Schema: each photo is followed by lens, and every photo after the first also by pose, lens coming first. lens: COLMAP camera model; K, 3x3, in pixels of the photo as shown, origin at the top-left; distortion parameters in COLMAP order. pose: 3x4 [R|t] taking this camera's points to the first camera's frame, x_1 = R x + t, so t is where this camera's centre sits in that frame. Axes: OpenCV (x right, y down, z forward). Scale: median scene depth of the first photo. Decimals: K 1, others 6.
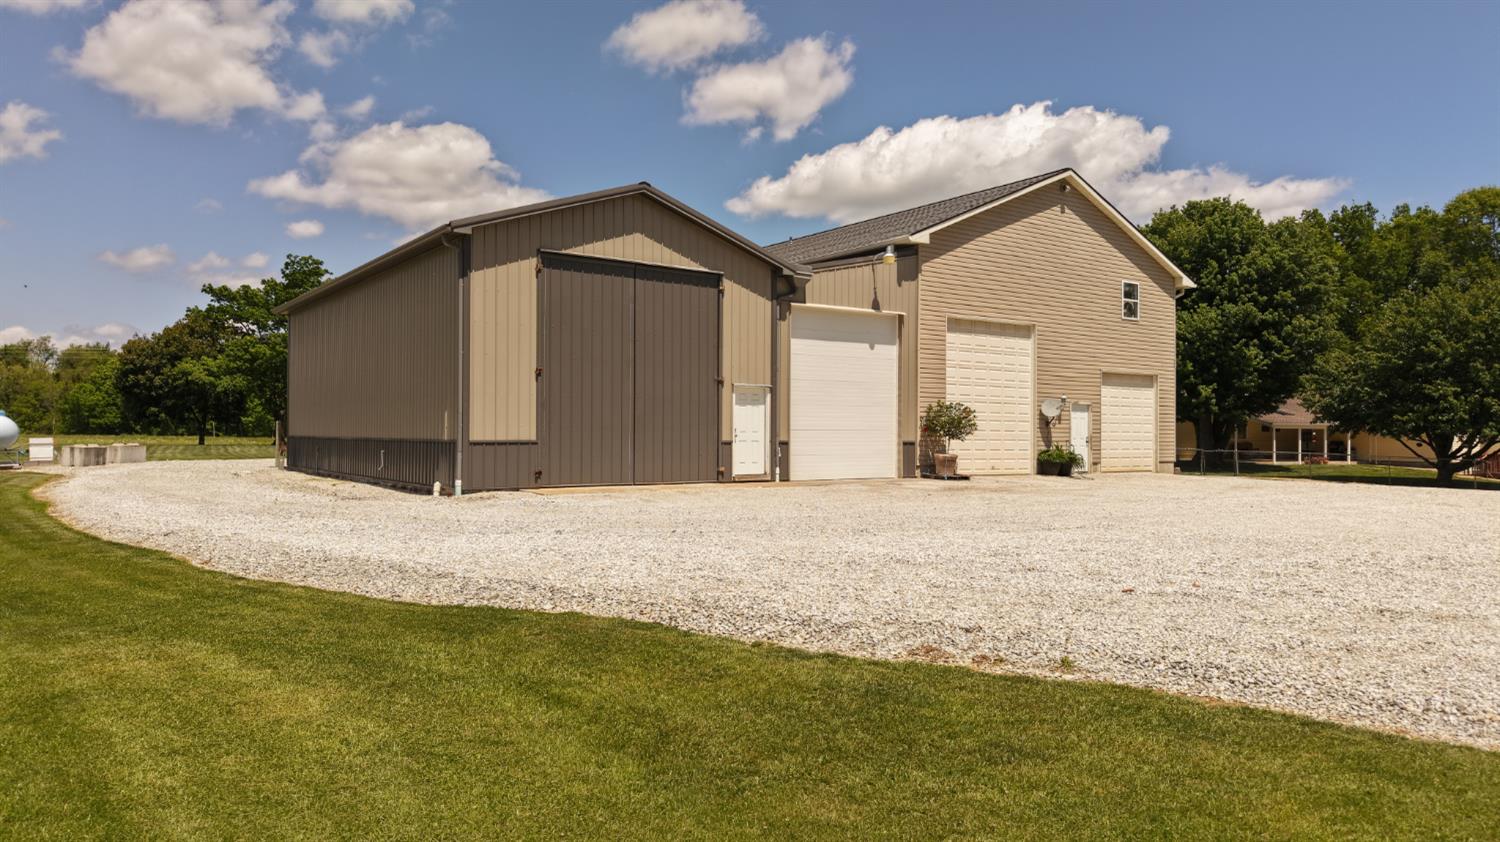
lens RADIAL K [[992.9, 0, 750.0], [0, 992.9, 421.0], [0, 0, 1]] dist [0.042767, -0.048267]
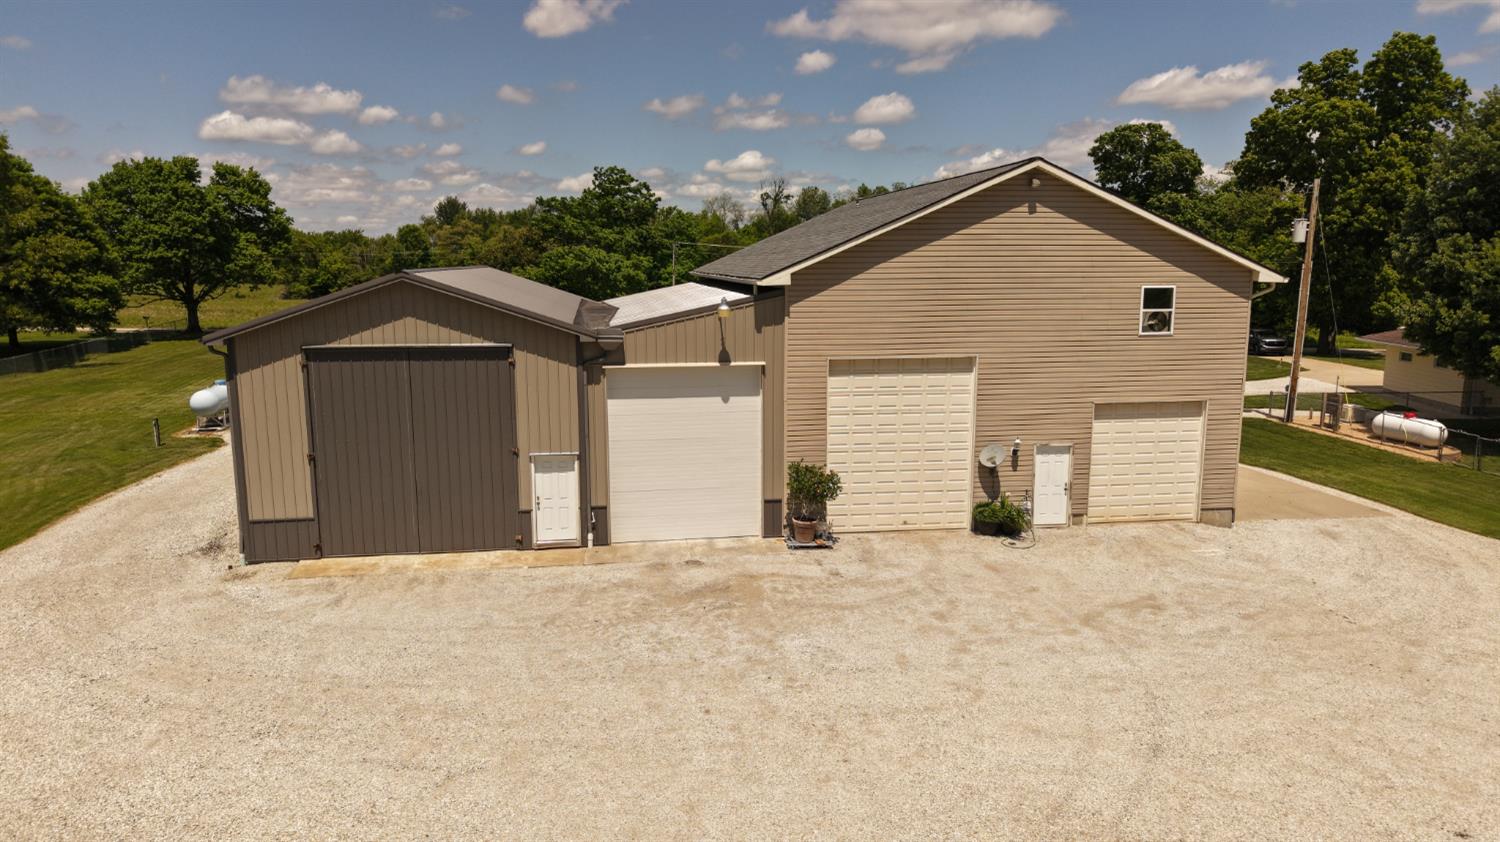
lens RADIAL K [[992.9, 0, 750.0], [0, 992.9, 421.0], [0, 0, 1]] dist [0.042767, -0.048267]
pose [[0.894272, 0.065536, -0.442699, 0.545823], [0.011085, 0.985672, 0.168308, -0.207610], [0.447386, -0.155421, 0.880732, 0.190003]]
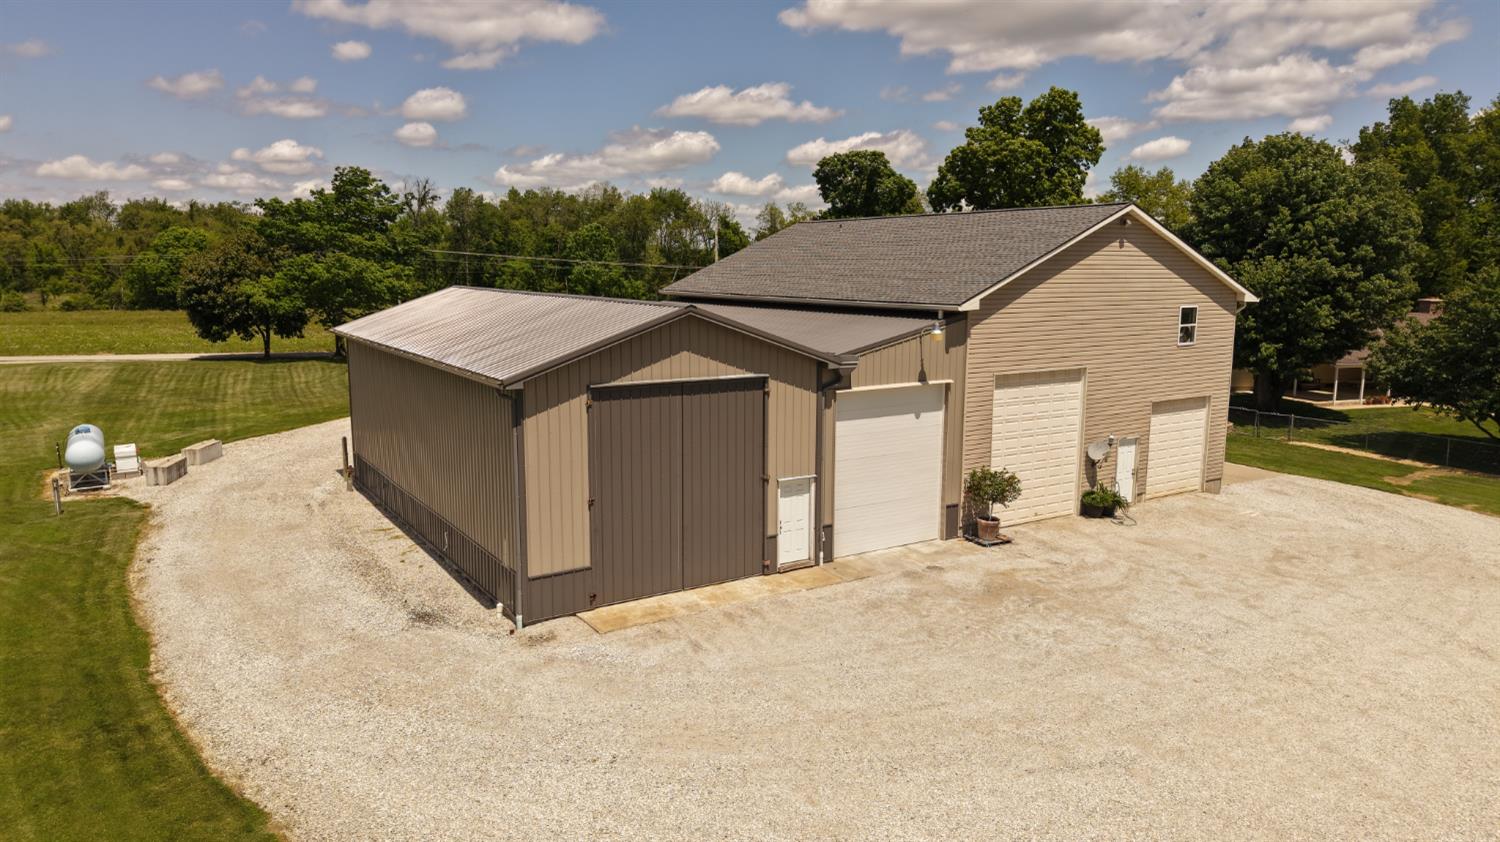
lens RADIAL K [[992.9, 0, 750.0], [0, 992.9, 421.0], [0, 0, 1]] dist [0.042767, -0.048267]
pose [[0.998688, 0.006550, -0.050797, 0.004453], [0.002115, 0.985668, 0.168681, -0.236528], [0.051173, -0.168567, 0.984361, 0.000363]]
